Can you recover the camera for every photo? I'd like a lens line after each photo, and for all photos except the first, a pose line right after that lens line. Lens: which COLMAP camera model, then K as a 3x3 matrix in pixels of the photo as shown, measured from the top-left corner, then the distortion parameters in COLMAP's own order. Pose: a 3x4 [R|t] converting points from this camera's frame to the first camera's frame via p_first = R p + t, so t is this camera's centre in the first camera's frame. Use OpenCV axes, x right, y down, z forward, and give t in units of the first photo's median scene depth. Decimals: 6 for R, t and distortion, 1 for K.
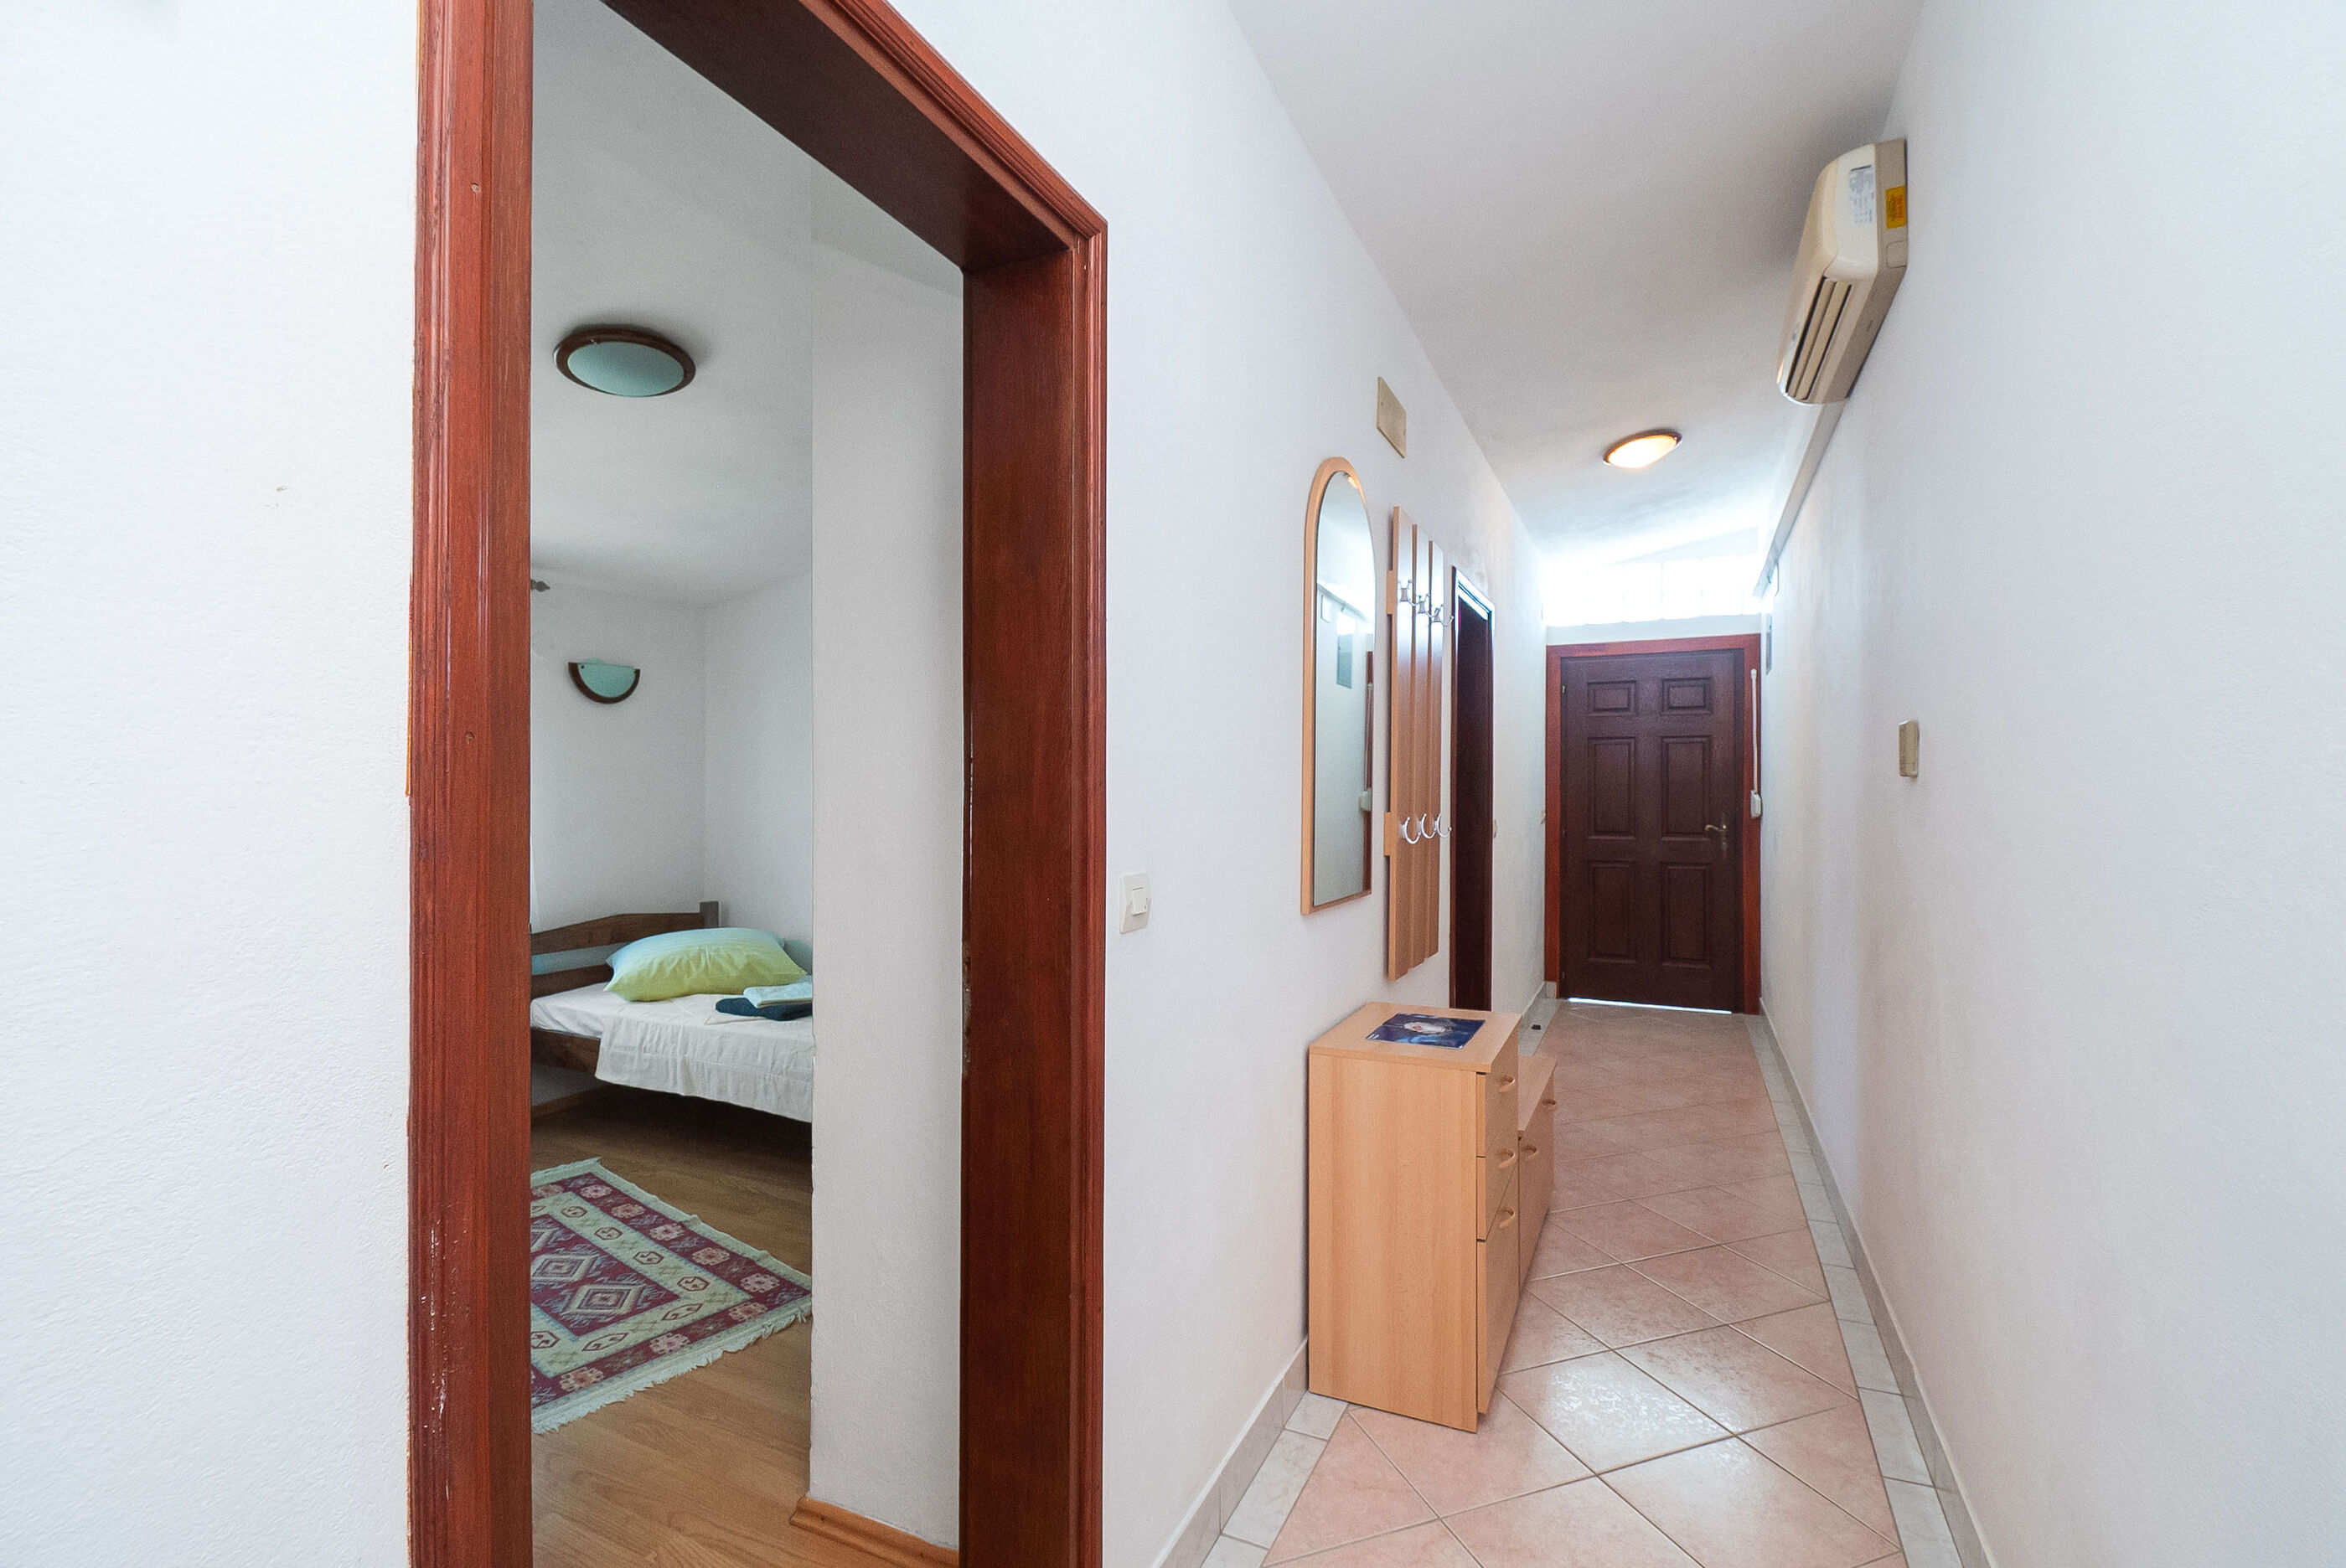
lens RADIAL K [[1050.7, 0, 1175.2], [0, 1050.7, 797.1], [0, 0, 1]] dist [-0.005943, -0.000668]
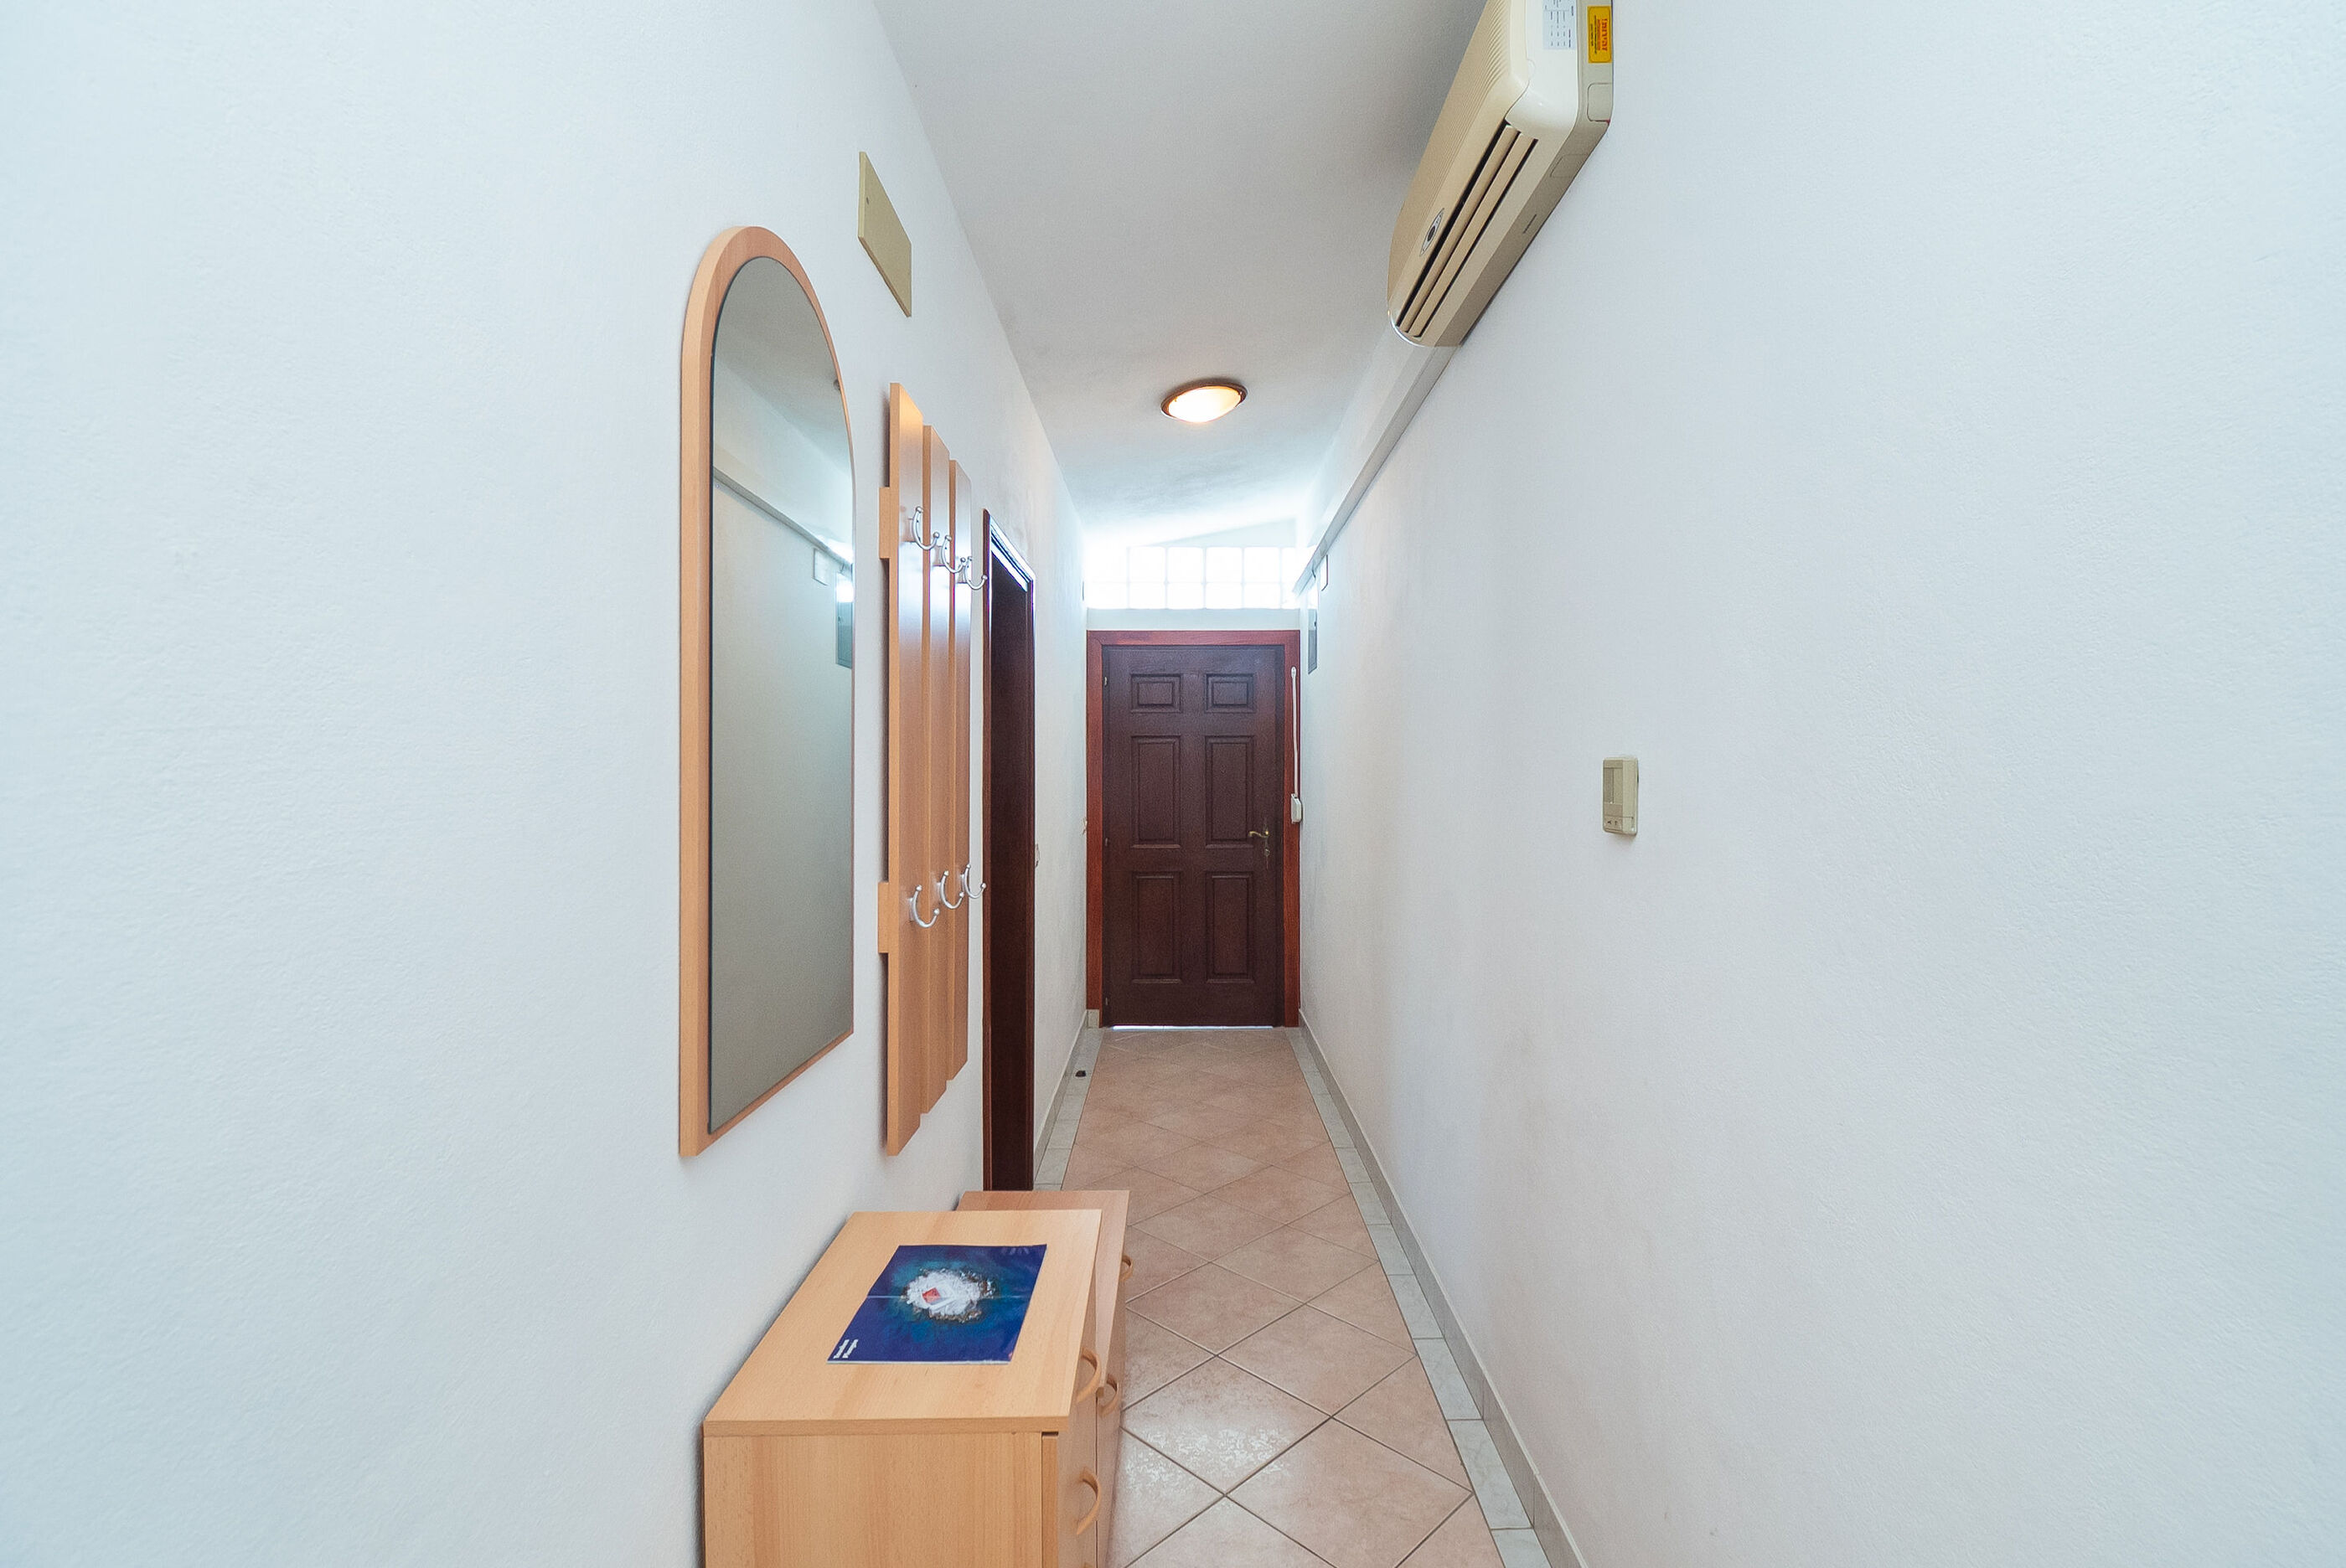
lens RADIAL K [[1047.7, 0, 1183.1], [0, 1047.7, 773.7], [0, 0, 1]] dist [-0.001469, -0.004278]
pose [[0.900812, -0.004710, 0.434184, 0.056382], [0.006376, 0.999977, -0.002381, -0.027855], [-0.434163, 0.004913, 0.900821, 0.223282]]
